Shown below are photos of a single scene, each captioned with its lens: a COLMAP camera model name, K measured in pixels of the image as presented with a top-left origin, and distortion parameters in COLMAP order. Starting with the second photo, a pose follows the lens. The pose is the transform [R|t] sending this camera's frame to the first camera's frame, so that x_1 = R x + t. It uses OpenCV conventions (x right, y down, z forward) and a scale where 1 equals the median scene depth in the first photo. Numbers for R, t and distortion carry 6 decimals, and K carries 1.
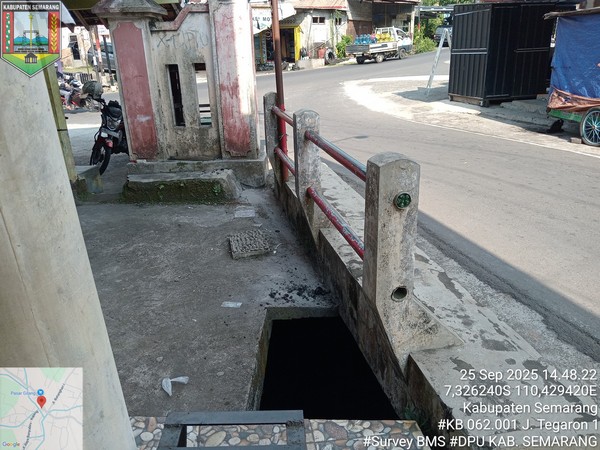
lens RADIAL K [[456.5, 0, 302.5], [0, 456.5, 223.4], [0, 0, 1]] dist [0.053474, -0.118765]
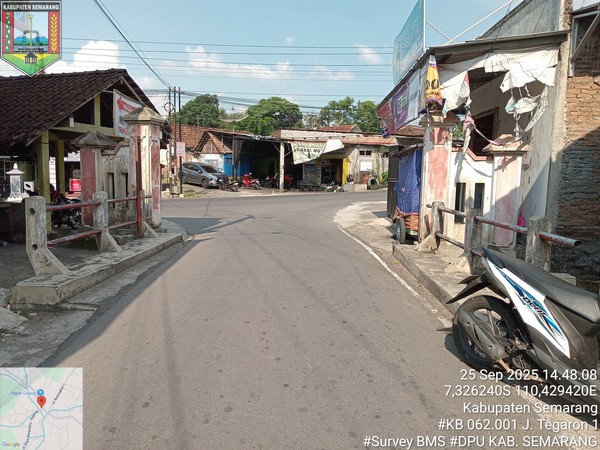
lens RADIAL K [[456.5, 0, 302.5], [0, 456.5, 223.4], [0, 0, 1]] dist [0.053474, -0.118765]
pose [[0.971610, 0.074441, -0.224573, 0.156520], [-0.129340, 0.961937, -0.240723, 0.031144], [0.198106, 0.262935, 0.944256, -0.085544]]
